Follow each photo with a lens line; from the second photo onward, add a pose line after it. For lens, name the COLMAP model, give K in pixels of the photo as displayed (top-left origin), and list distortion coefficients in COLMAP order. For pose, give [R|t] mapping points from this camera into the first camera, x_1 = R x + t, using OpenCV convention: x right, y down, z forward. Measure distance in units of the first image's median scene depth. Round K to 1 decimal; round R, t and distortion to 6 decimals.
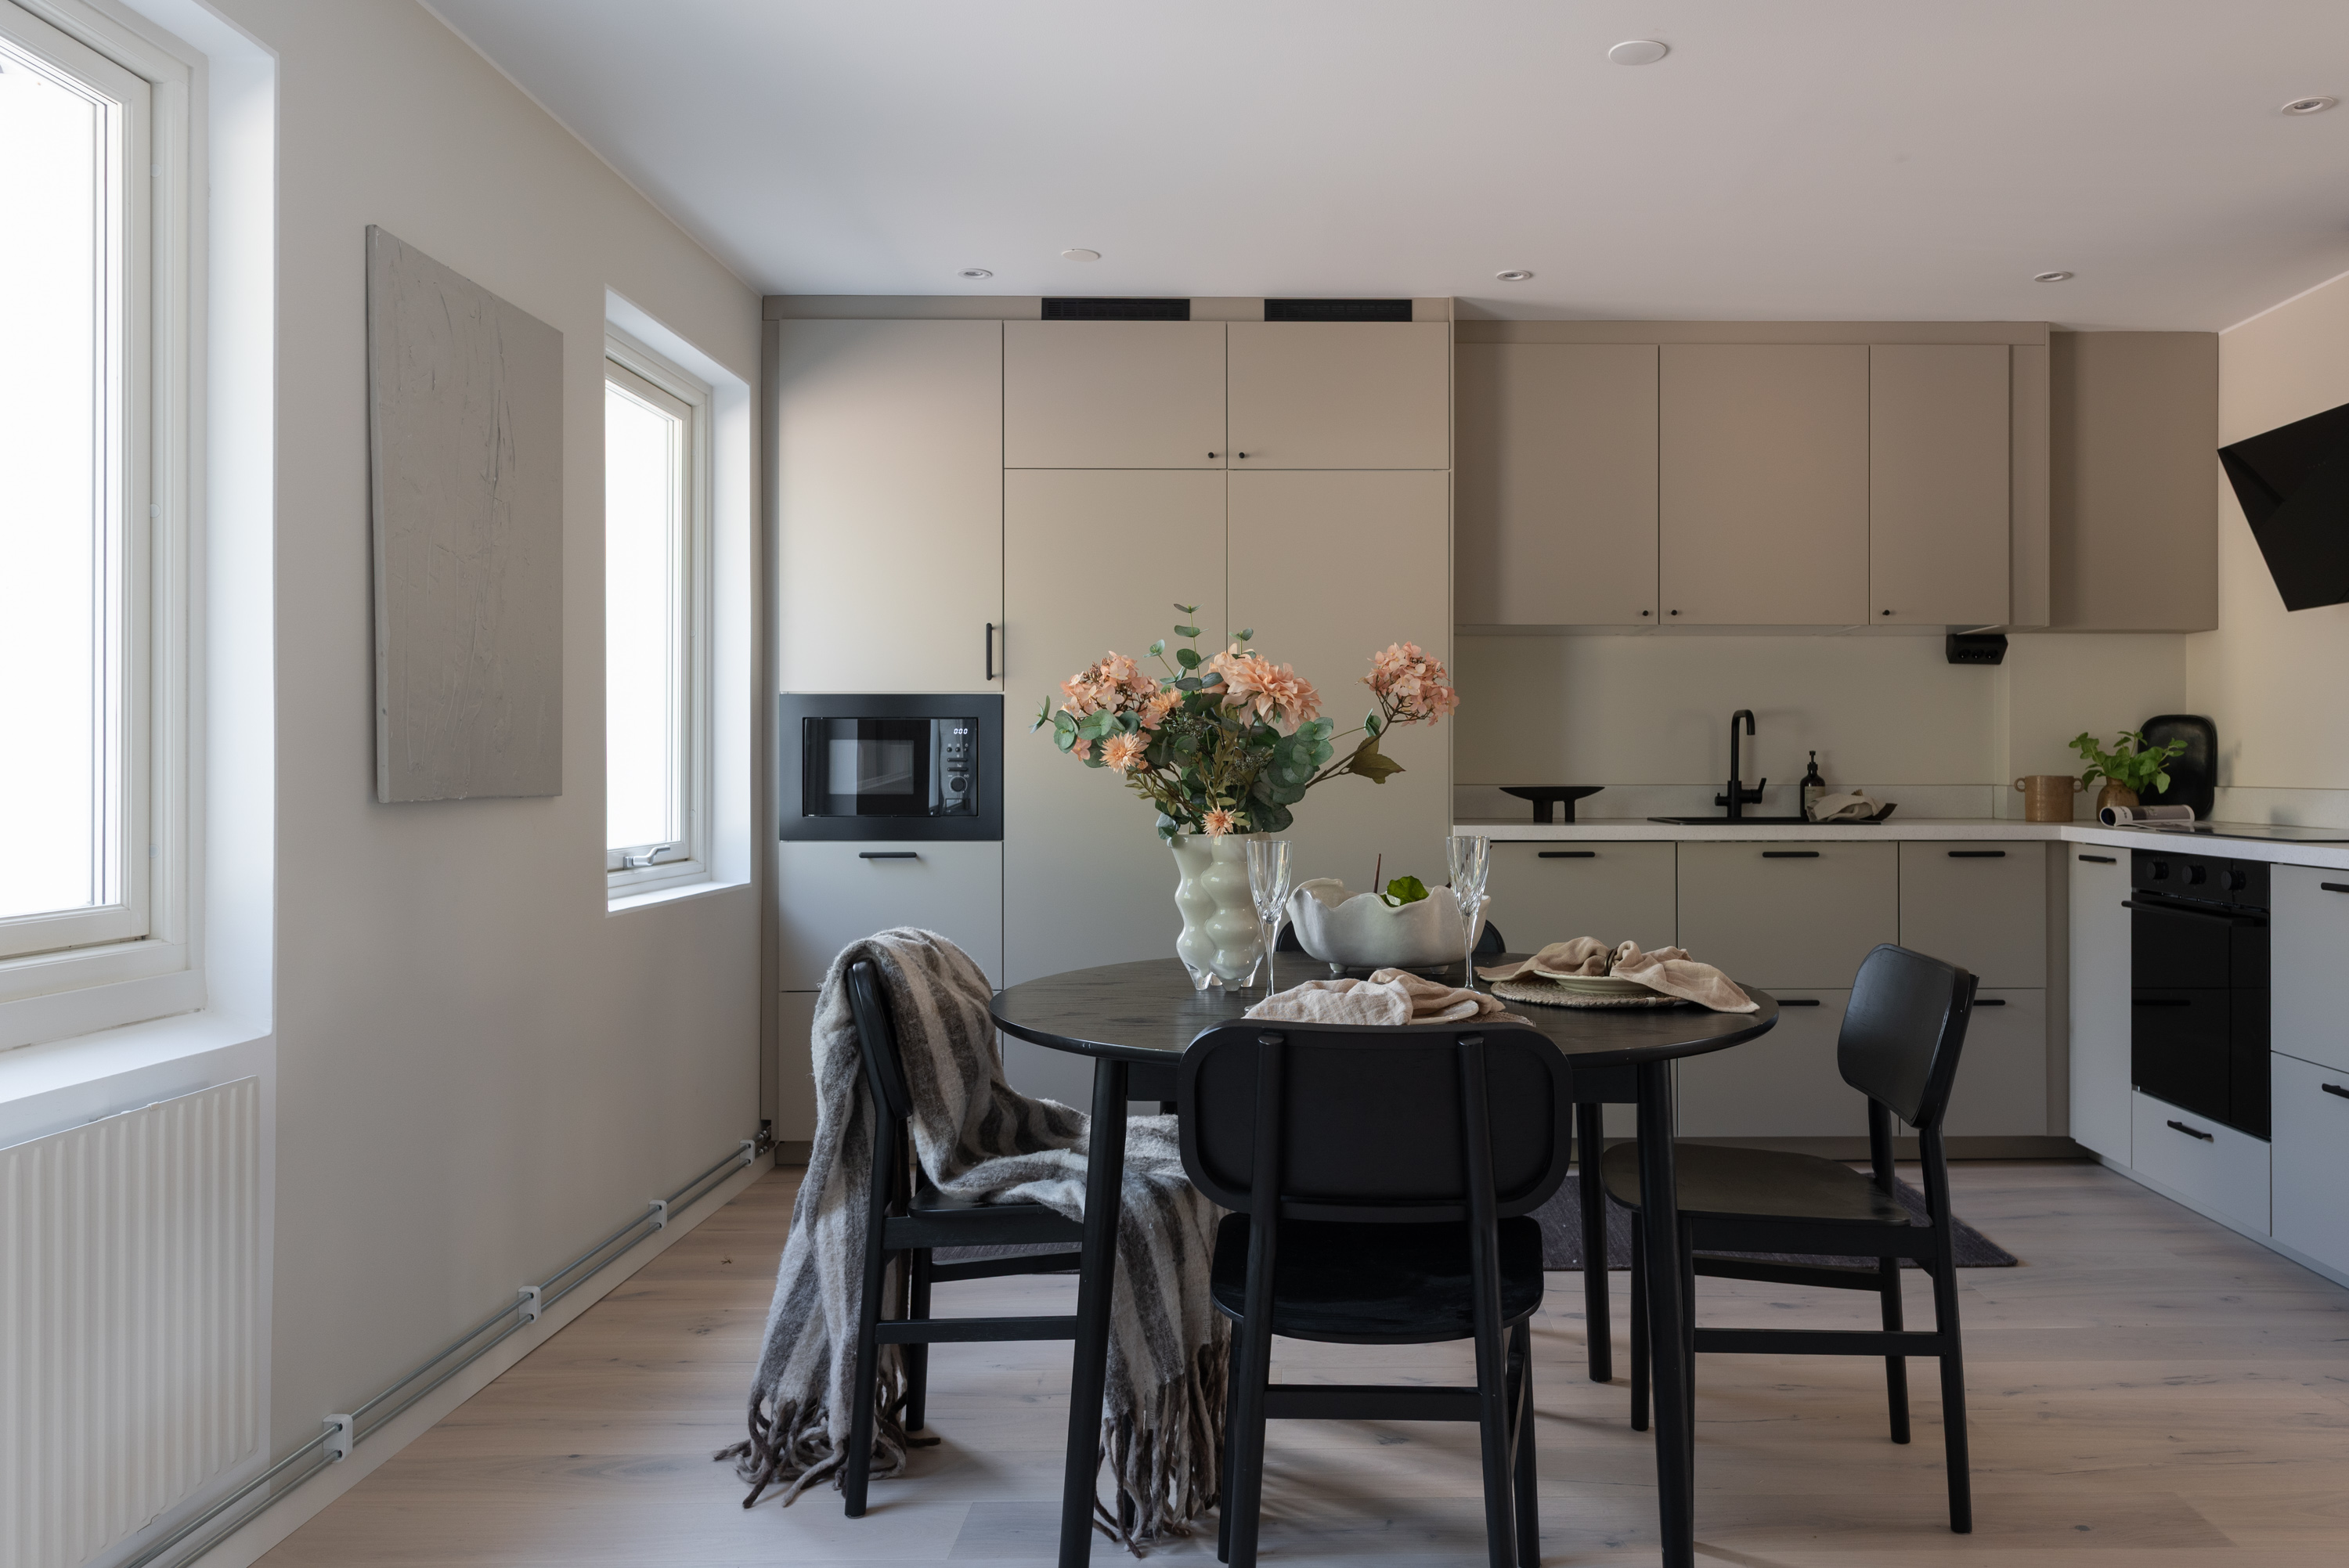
lens RADIAL K [[1633.2, 0, 1237.0], [0, 1633.2, 786.6], [0, 0, 1]] dist [-0.000151, 0.000211]
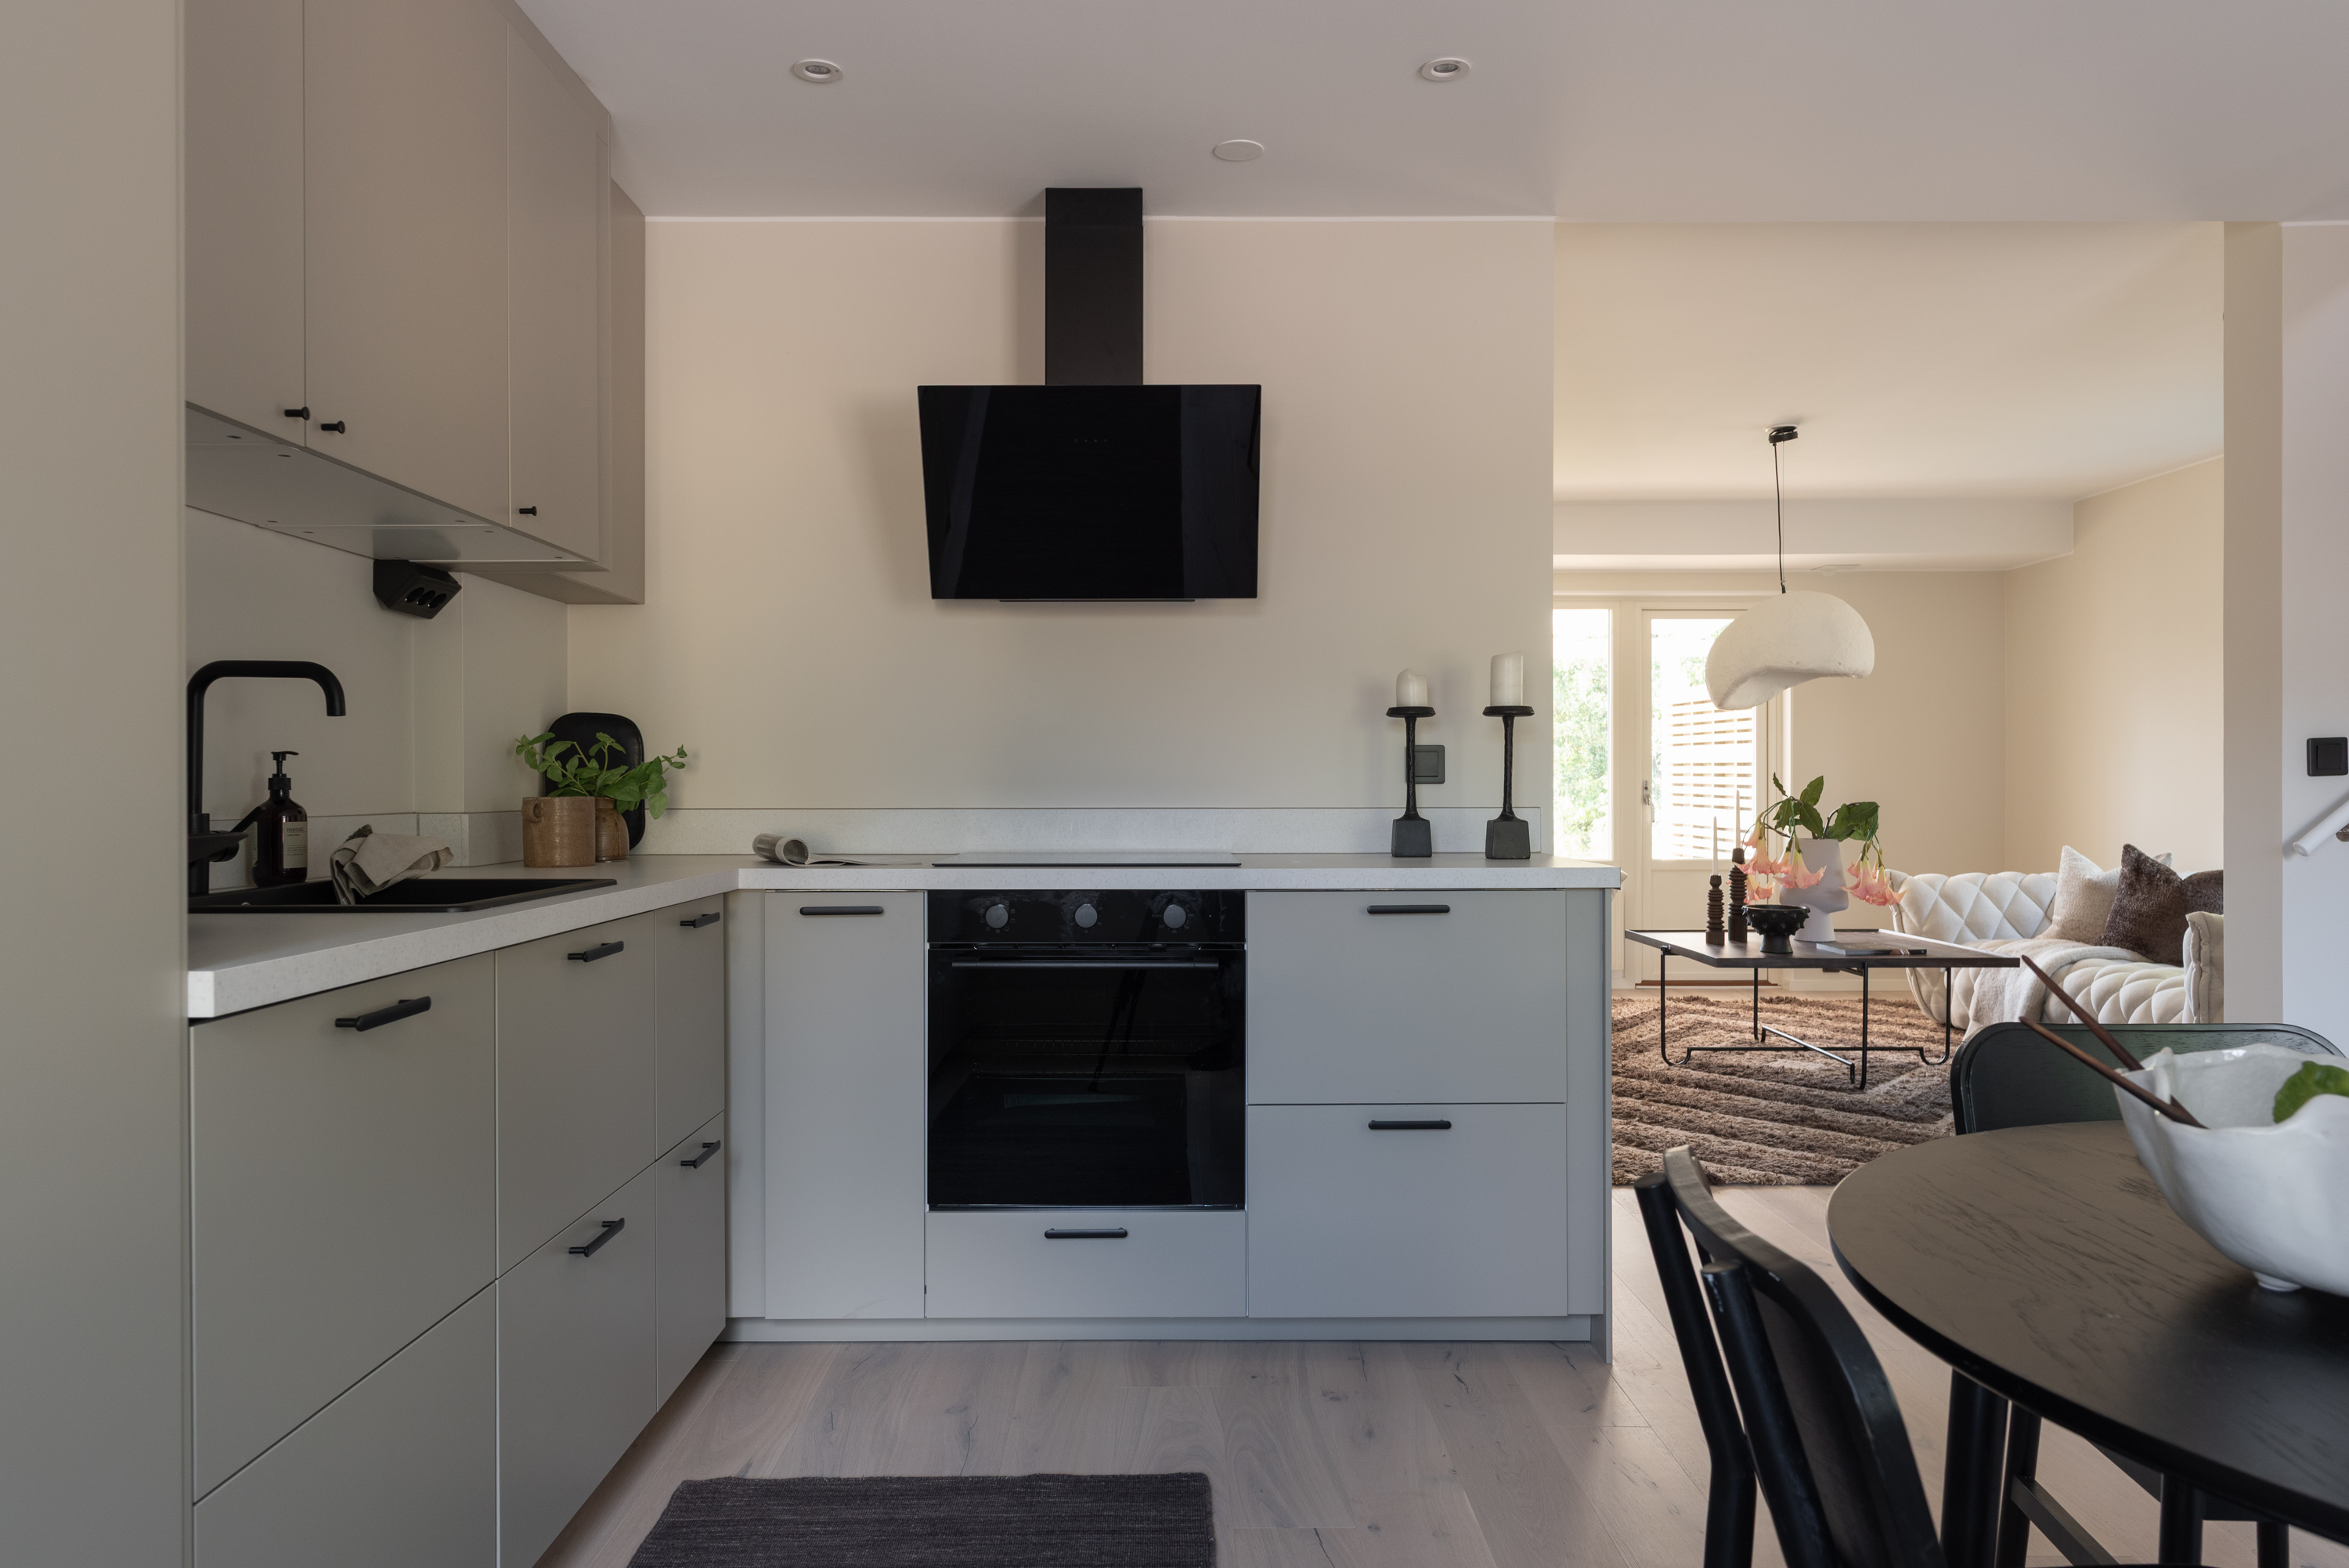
lens RADIAL K [[1633.2, 0, 1237.0], [0, 1633.2, 786.6], [0, 0, 1]] dist [-0.000151, 0.000211]
pose [[-0.060957, -0.006394, 0.998120, -0.204735], [0.013476, 0.999883, 0.007228, -0.013113], [-0.998049, 0.013891, -0.060864, 0.901782]]
